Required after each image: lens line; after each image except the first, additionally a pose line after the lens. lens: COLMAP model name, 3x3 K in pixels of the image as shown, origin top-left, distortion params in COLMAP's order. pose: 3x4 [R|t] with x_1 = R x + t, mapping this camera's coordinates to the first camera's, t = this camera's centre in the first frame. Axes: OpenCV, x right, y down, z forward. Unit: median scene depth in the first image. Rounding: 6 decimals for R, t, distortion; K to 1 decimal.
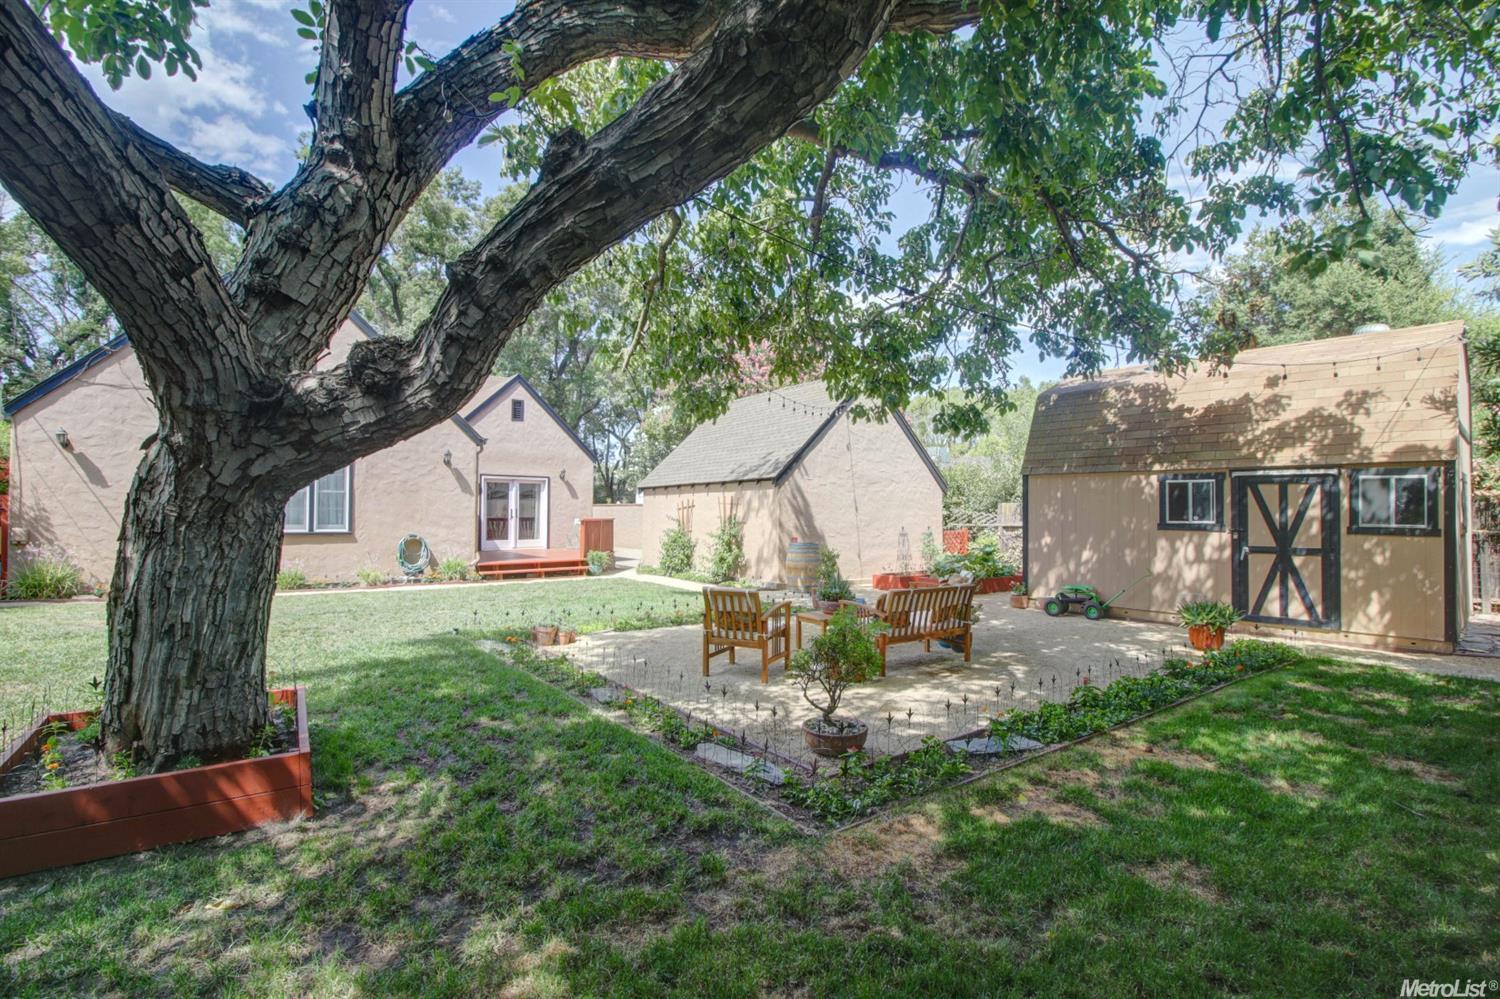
lens RADIAL K [[688.2, 0, 758.5], [0, 688.2, 500.8], [0, 0, 1]] dist [-0.009239, -0.009004]
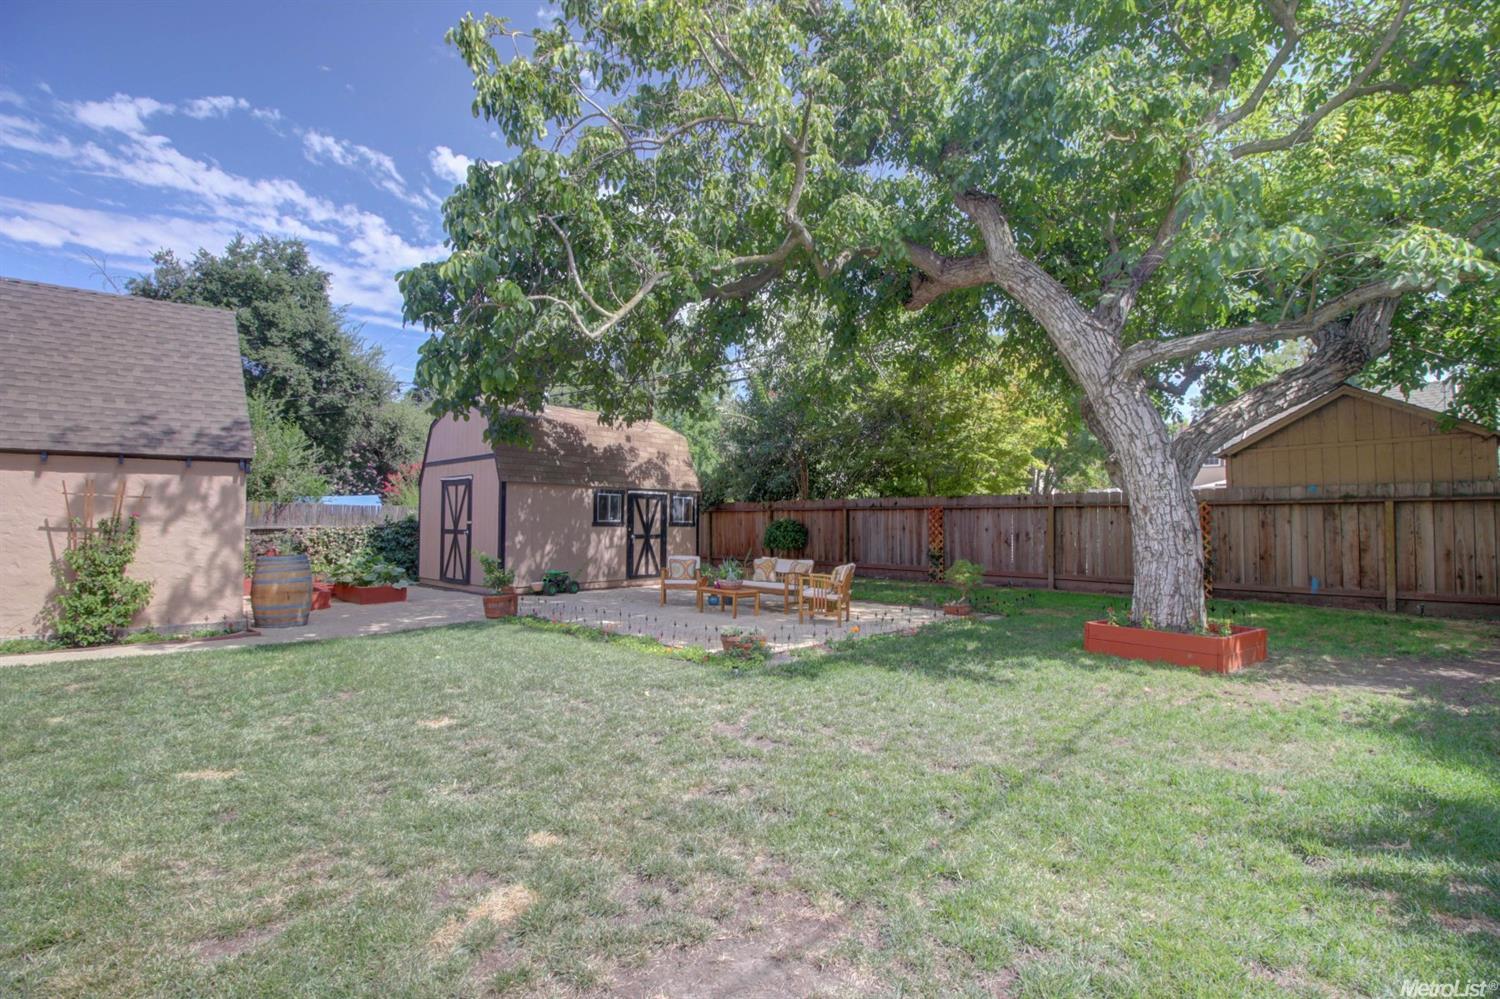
lens RADIAL K [[688.2, 0, 752.7], [0, 688.2, 509.6], [0, 0, 1]] dist [-0.009239, -0.009004]
pose [[-0.131995, 0.027110, 0.990880, -0.791469], [-0.002045, 0.999616, -0.027621, 0.039077], [-0.991248, -0.005672, -0.131889, 0.734884]]
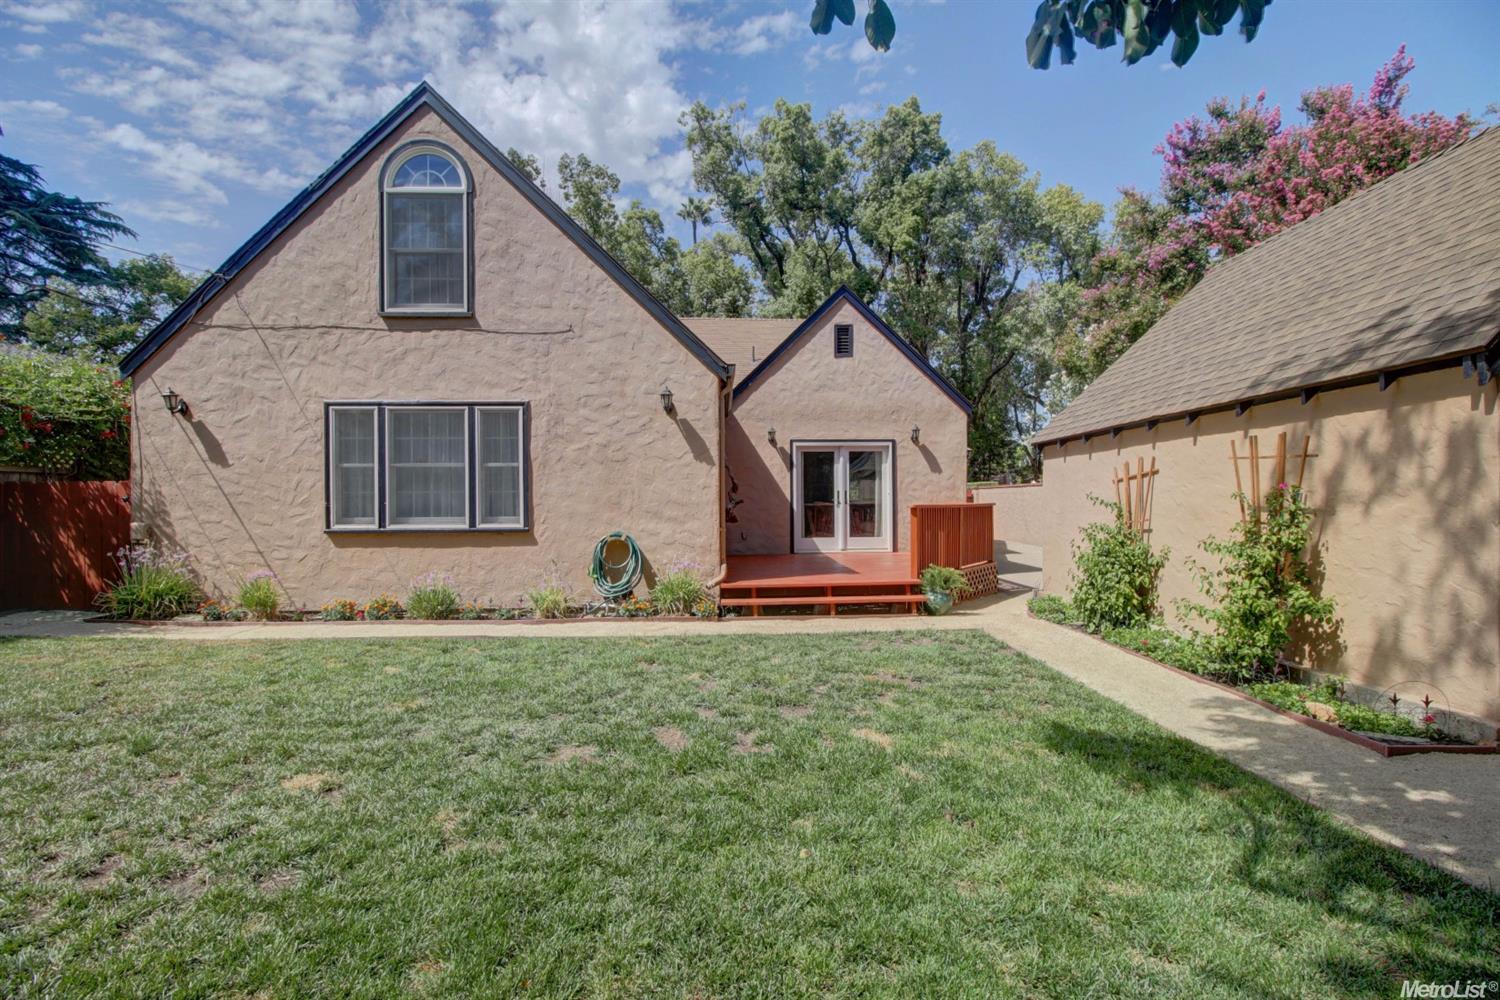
lens RADIAL K [[688.2, 0, 749.9], [0, 688.2, 498.3], [0, 0, 1]] dist [-0.009239, -0.009004]
pose [[0.811058, -0.012702, -0.584828, -0.073237], [0.022162, 0.999714, 0.009022, 0.020568], [0.584546, -0.020278, 0.811107, 0.743572]]
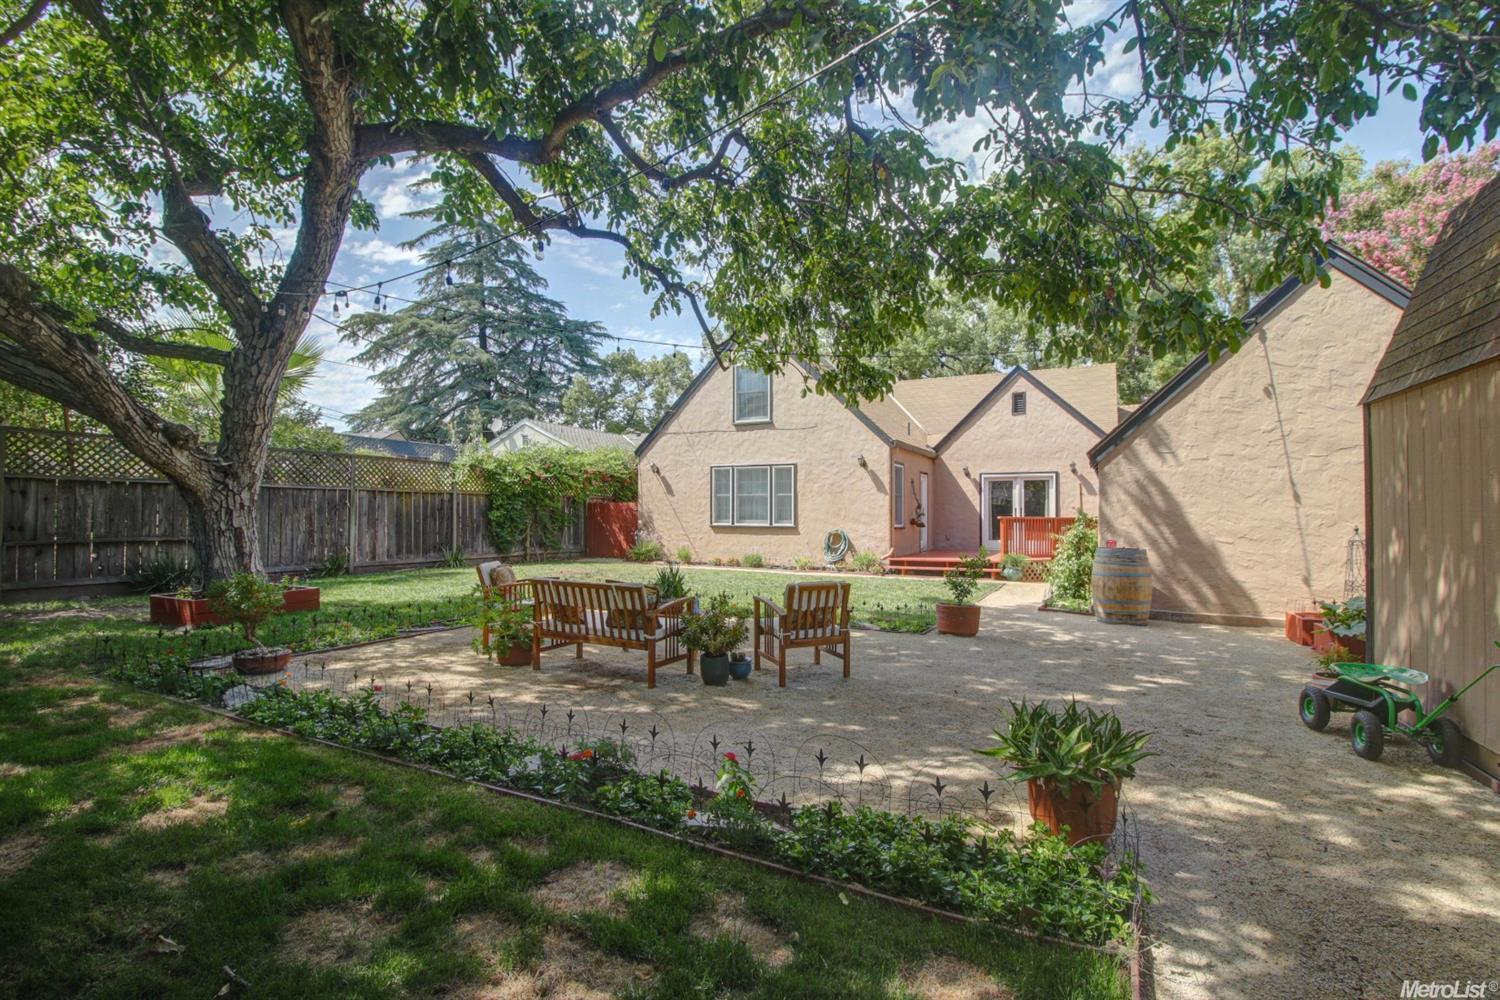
lens RADIAL K [[688.2, 0, 749.5], [0, 688.2, 497.8], [0, 0, 1]] dist [-0.009239, -0.009004]
pose [[0.411632, -0.027018, -0.910949, 0.642935], [0.016332, 0.999619, -0.022268, 0.024729], [0.911204, -0.005711, 0.411917, 0.489827]]
